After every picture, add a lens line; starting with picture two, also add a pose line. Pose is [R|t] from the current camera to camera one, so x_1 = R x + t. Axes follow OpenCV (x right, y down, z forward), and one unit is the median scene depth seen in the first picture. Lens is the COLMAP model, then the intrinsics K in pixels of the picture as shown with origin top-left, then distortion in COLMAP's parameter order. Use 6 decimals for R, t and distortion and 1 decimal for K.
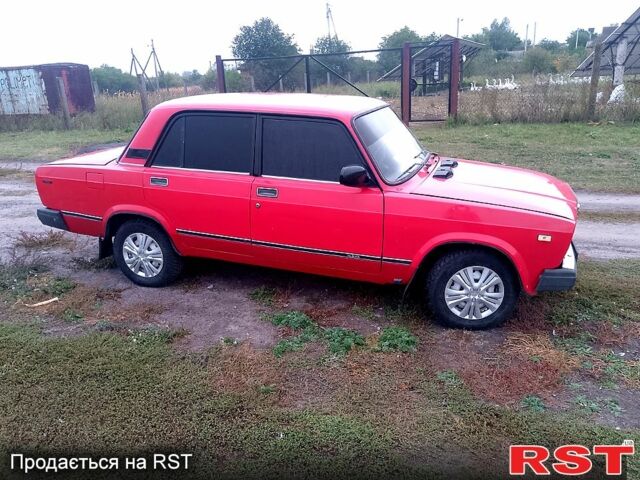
lens RADIAL K [[519.3, 0, 320.4], [0, 519.3, 202.3], [0, 0, 1]] dist [0.106141, -0.180377]
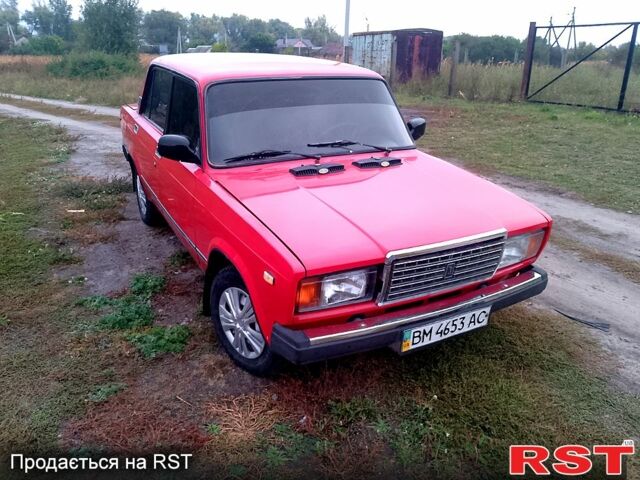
lens RADIAL K [[519.3, 0, 320.4], [0, 519.3, 202.3], [0, 0, 1]] dist [0.106141, -0.180377]
pose [[0.740756, 0.230422, -0.631020, 0.124411], [-0.194652, 0.972659, 0.126671, -0.018871], [0.642955, 0.028997, 0.765355, 0.069427]]
